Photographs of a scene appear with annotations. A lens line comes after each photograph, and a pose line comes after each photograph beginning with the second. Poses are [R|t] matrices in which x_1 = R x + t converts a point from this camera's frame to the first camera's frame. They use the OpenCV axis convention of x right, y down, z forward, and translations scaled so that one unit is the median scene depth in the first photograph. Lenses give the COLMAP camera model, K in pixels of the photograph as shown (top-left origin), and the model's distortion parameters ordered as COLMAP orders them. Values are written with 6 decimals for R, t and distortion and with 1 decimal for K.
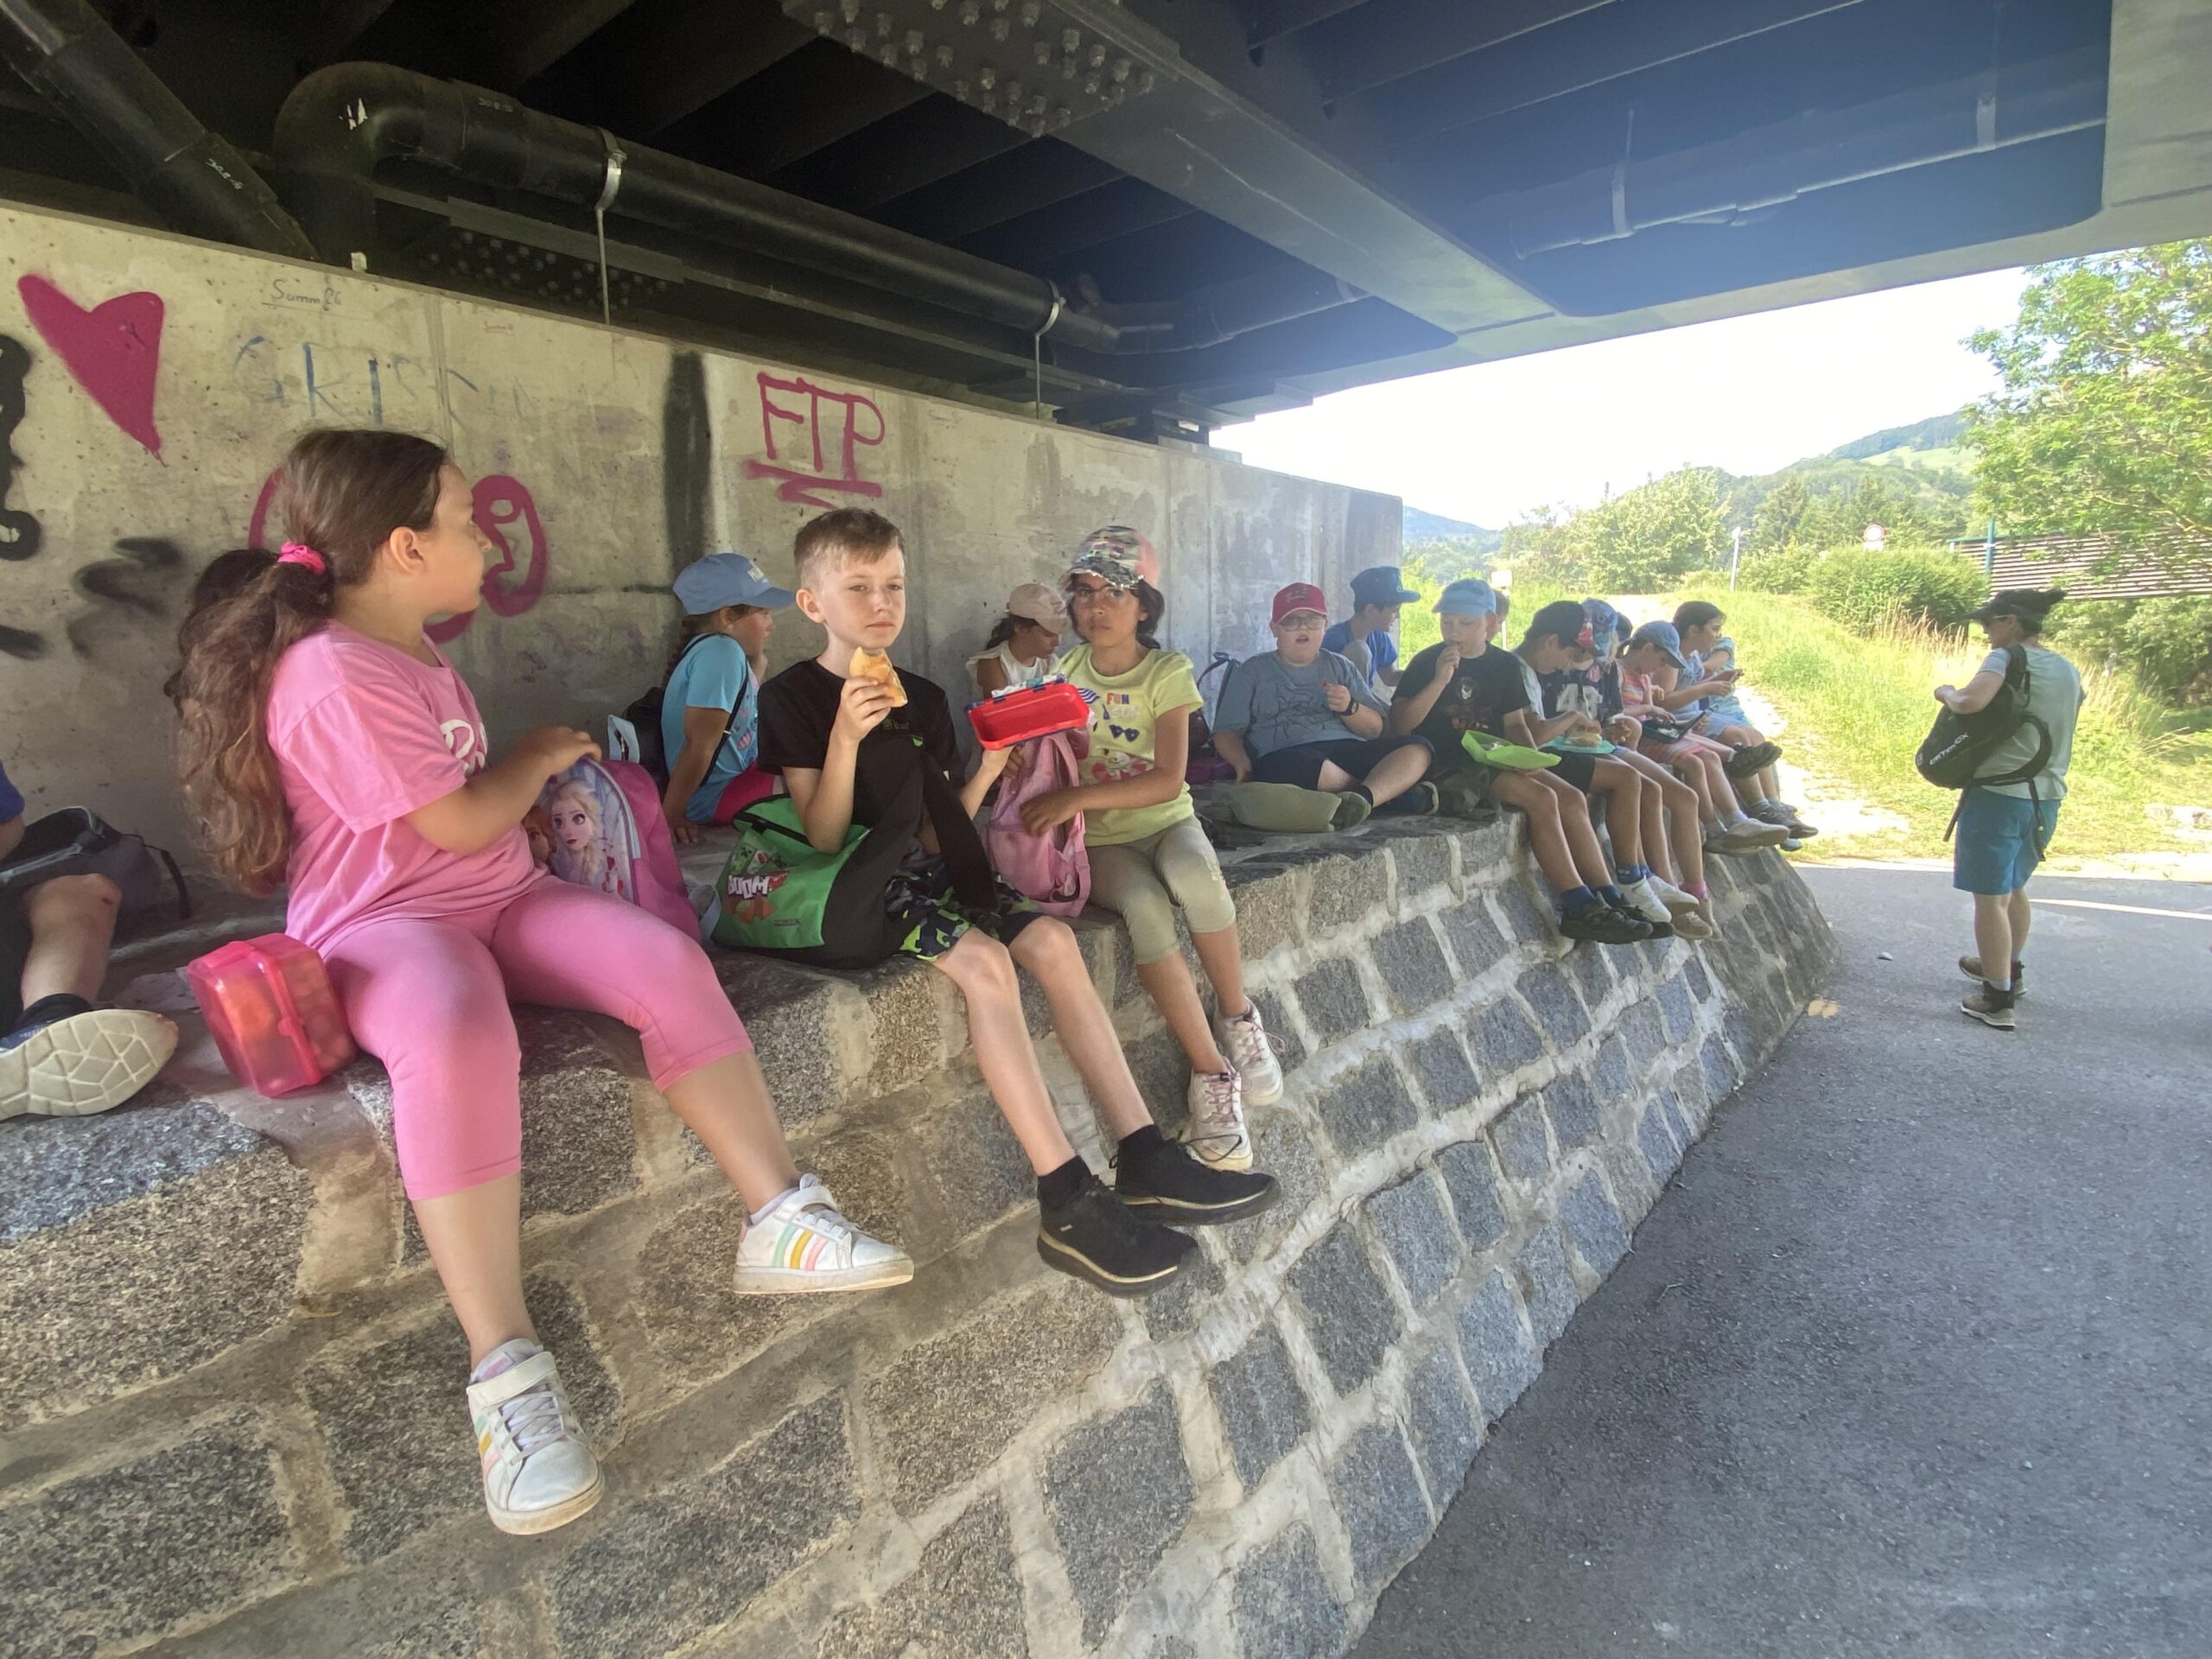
lens RADIAL K [[1162.1, 0, 1083.0], [0, 1162.1, 824.5], [0, 0, 1]] dist [0.030765, -0.025234]
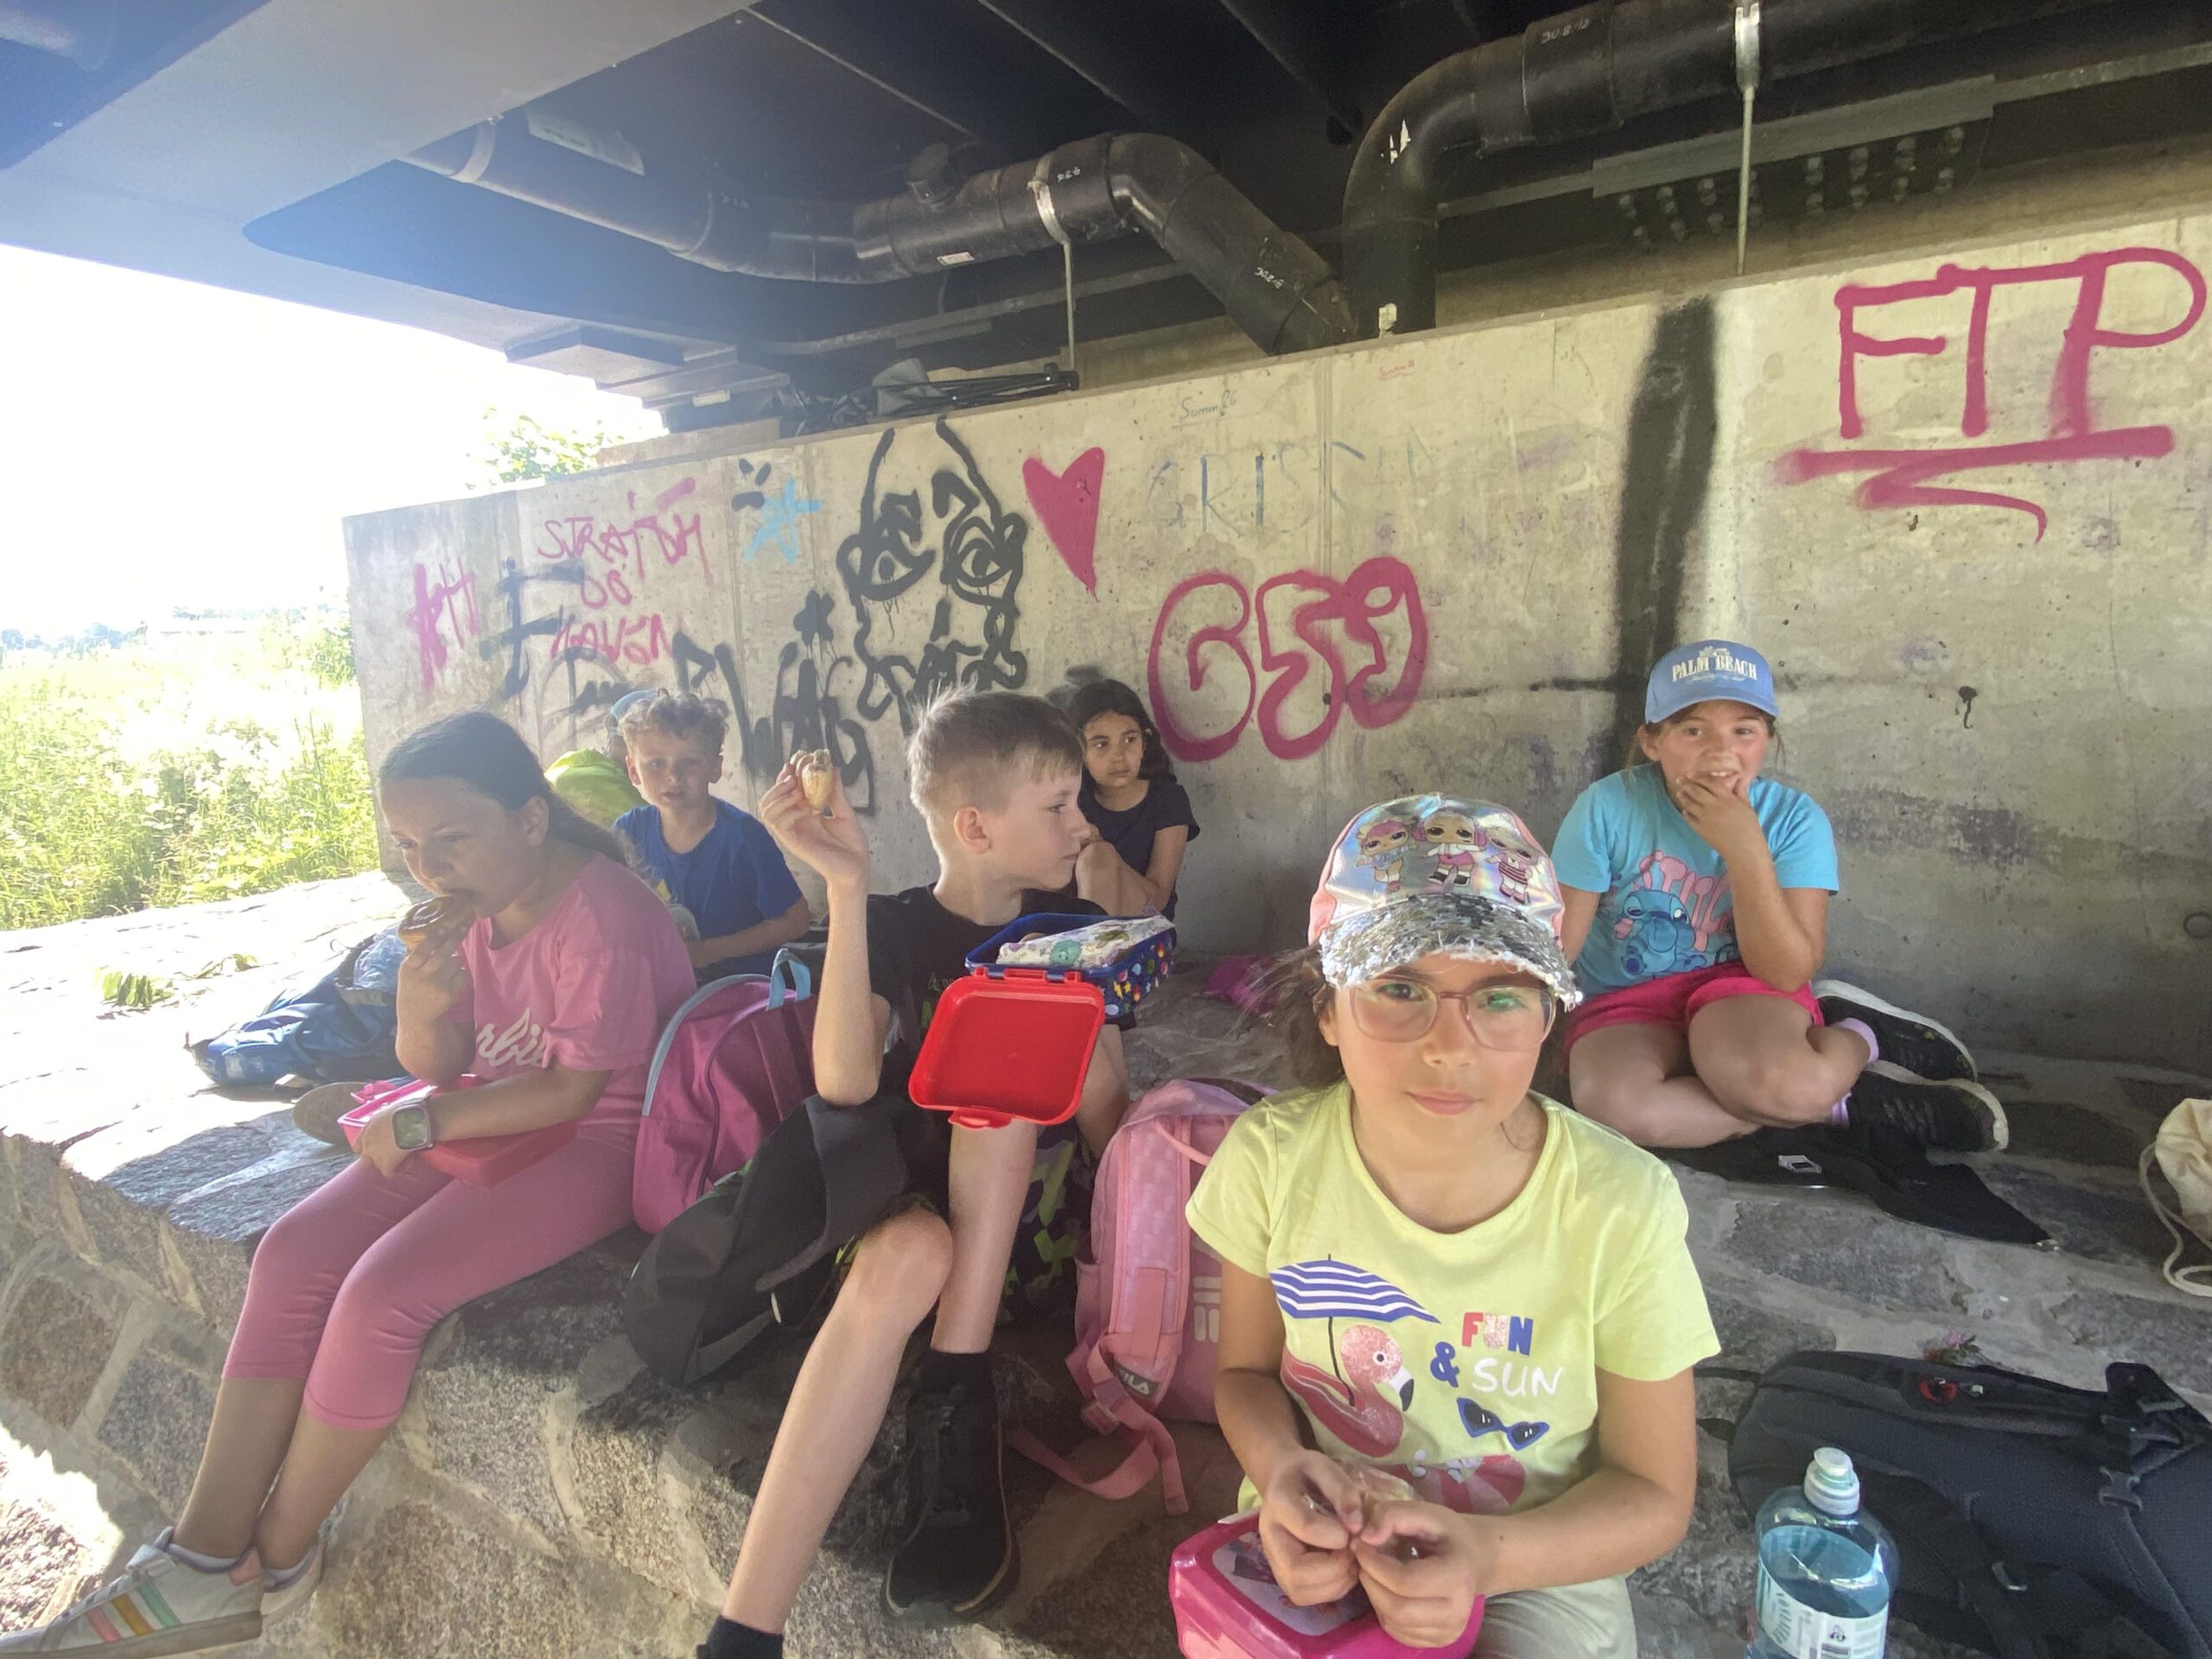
lens RADIAL K [[1196.4, 0, 1106.0], [0, 1196.4, 829.5], [0, 0, 1]] dist [0.029221, -0.028435]
pose [[0.161990, 0.157217, -0.974188, 0.186185], [-0.103177, 0.984514, 0.141727, -0.125718], [0.981384, 0.077555, 0.175702, 0.407259]]
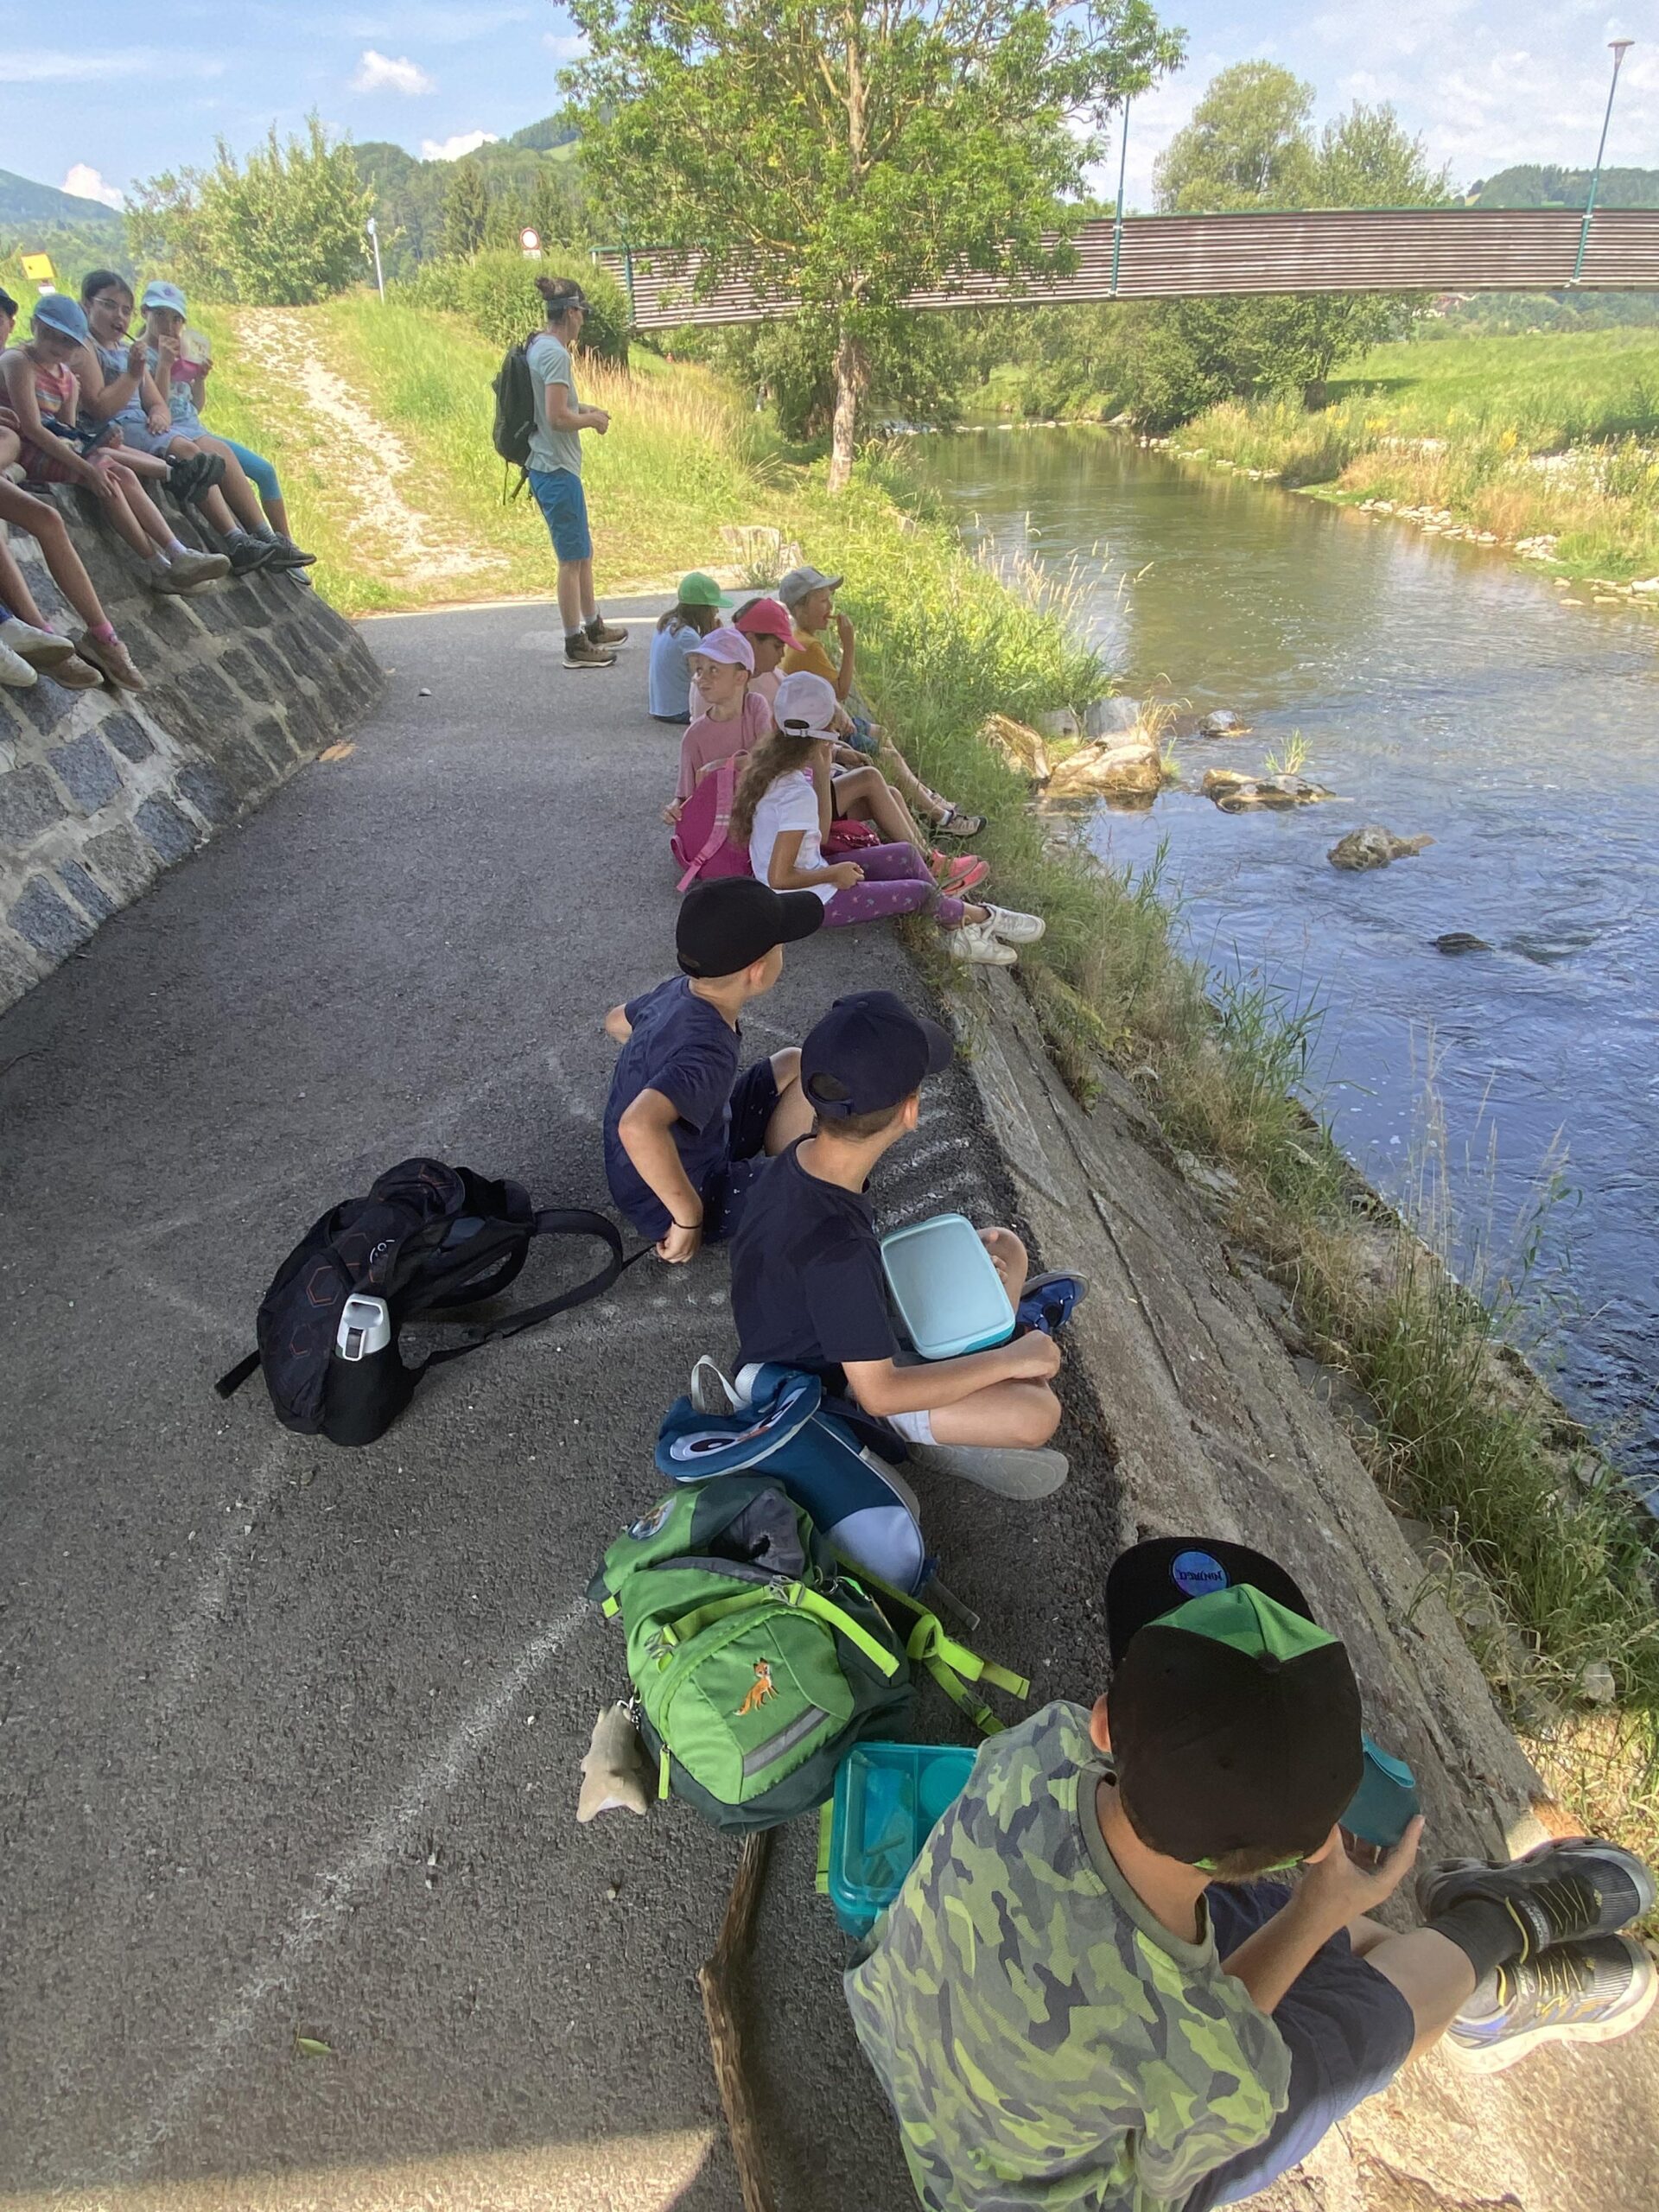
lens RADIAL K [[1292.2, 0, 829.5], [0, 1292.2, 1106.0], [0, 0, 1]] dist [-0.001332, -0.000923]
pose [[0.745122, -0.332433, 0.578171, 0.226175], [0.113553, 0.917495, 0.381193, 0.065927], [-0.657190, -0.218382, 0.721395, -0.111637]]
